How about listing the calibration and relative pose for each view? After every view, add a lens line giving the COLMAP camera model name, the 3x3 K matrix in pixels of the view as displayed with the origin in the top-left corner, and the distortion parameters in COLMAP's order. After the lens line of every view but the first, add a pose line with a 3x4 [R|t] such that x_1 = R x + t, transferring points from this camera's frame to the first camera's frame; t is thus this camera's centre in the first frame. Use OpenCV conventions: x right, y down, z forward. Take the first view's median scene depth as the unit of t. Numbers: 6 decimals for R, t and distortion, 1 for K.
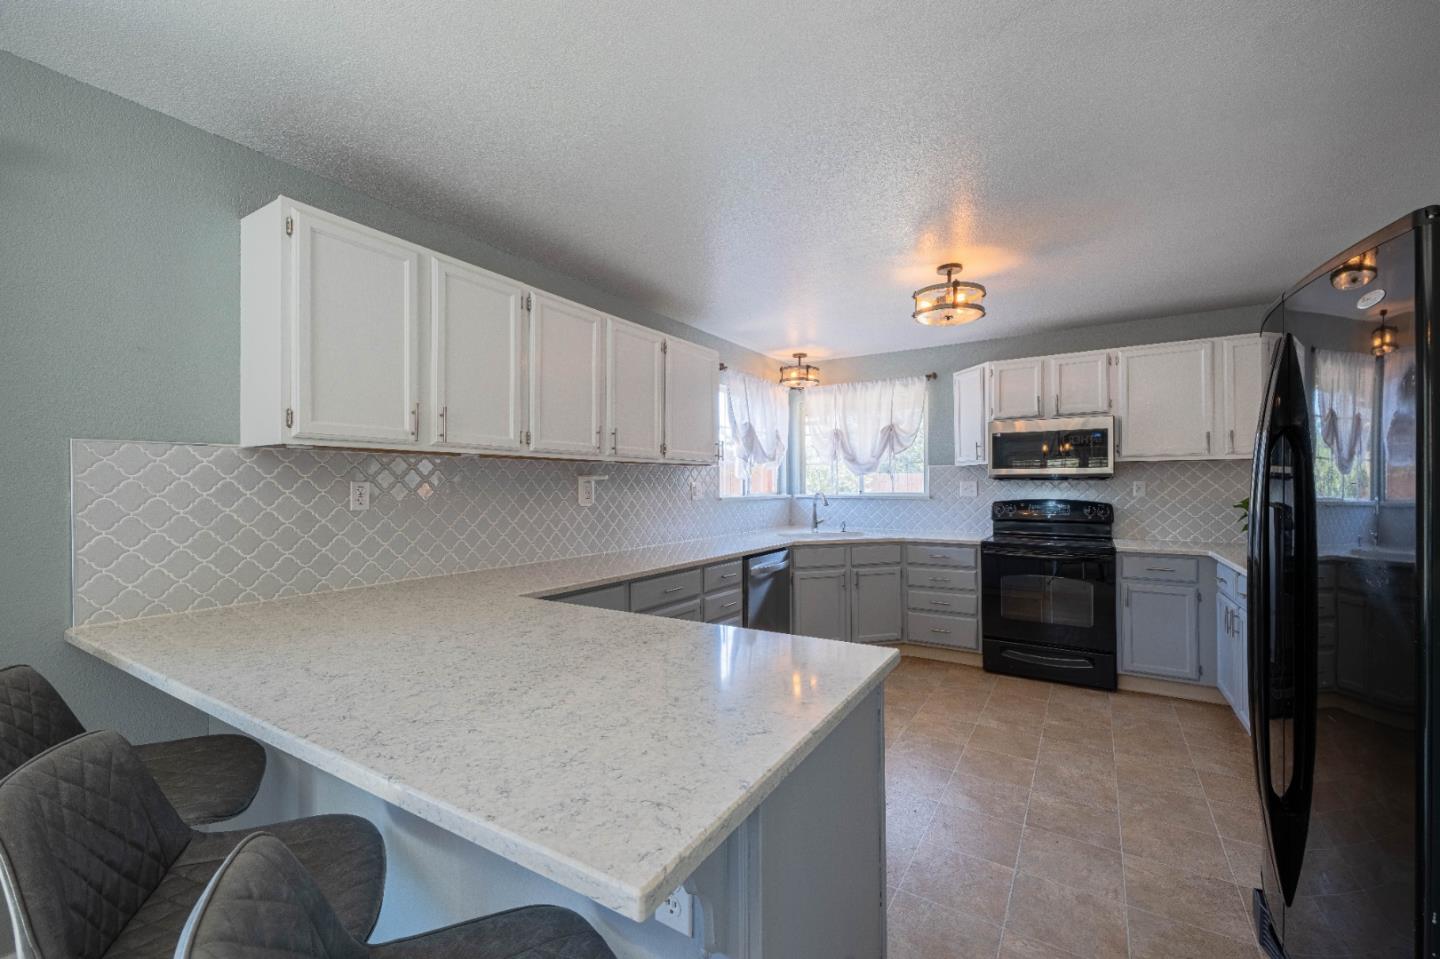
lens RADIAL K [[599.7, 0, 713.6], [0, 599.7, 471.4], [0, 0, 1]] dist [0.003770, 0.000501]
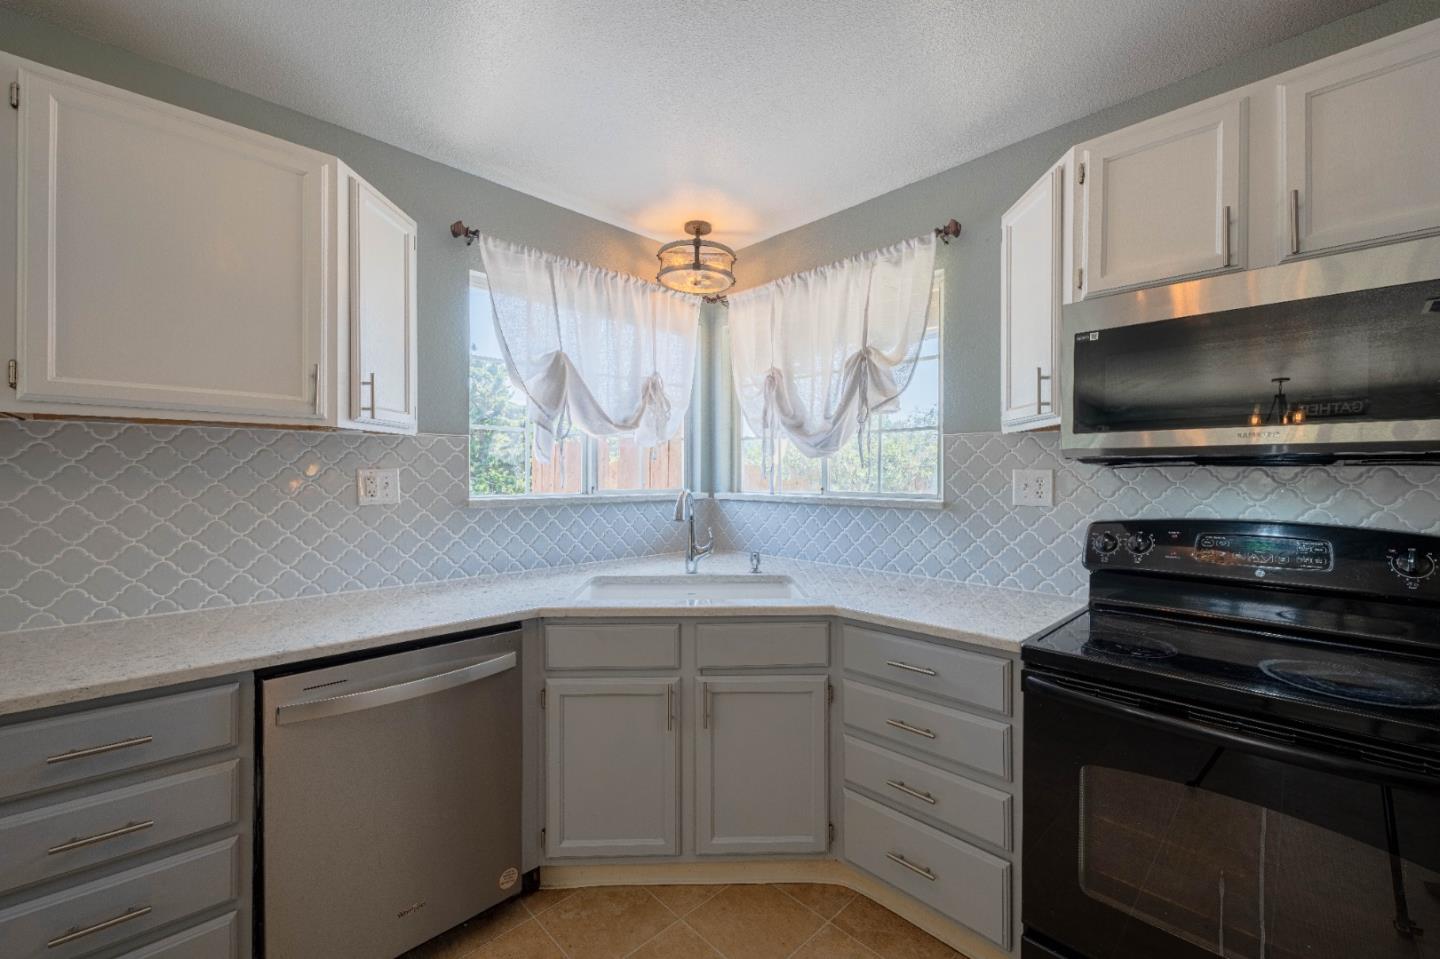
lens RADIAL K [[599.7, 0, 713.6], [0, 599.7, 471.4], [0, 0, 1]] dist [0.003770, 0.000501]
pose [[0.973726, 0.005516, -0.227654, 0.319367], [-0.002251, 0.999891, 0.014601, 0.012776], [0.227710, -0.013705, 0.973633, 0.570636]]
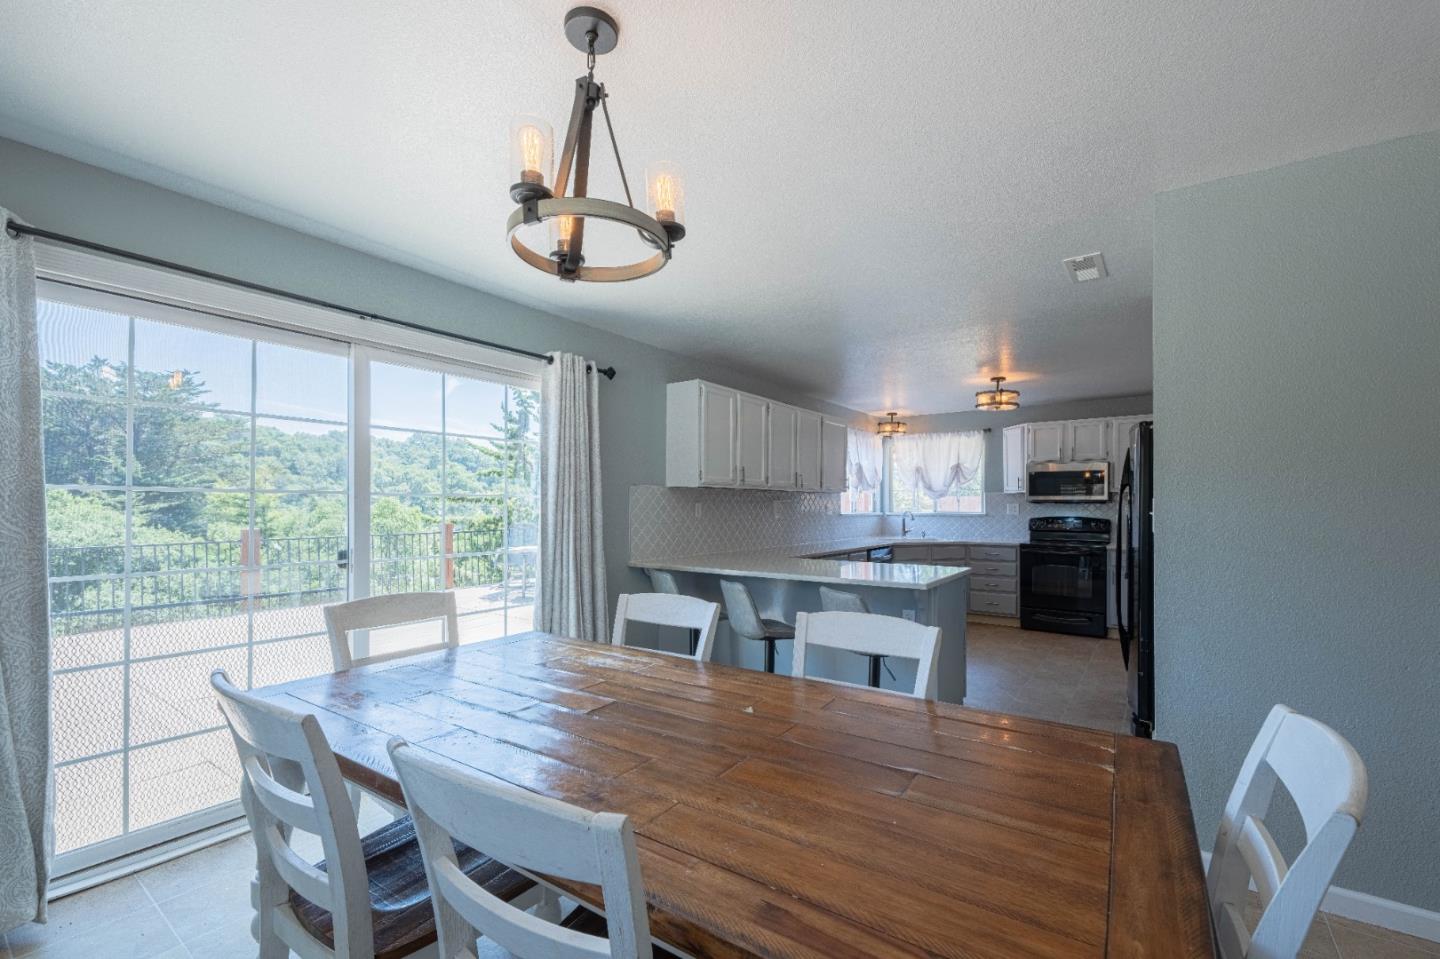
lens RADIAL K [[627.2, 0, 720.7], [0, 627.2, 494.7], [0, 0, 1]] dist [0.001795, 0.000345]
pose [[0.998497, 0.005286, -0.054558, -0.201421], [-0.004970, 0.999970, 0.005930, -0.011473], [0.054588, -0.005650, 0.998493, -0.563104]]
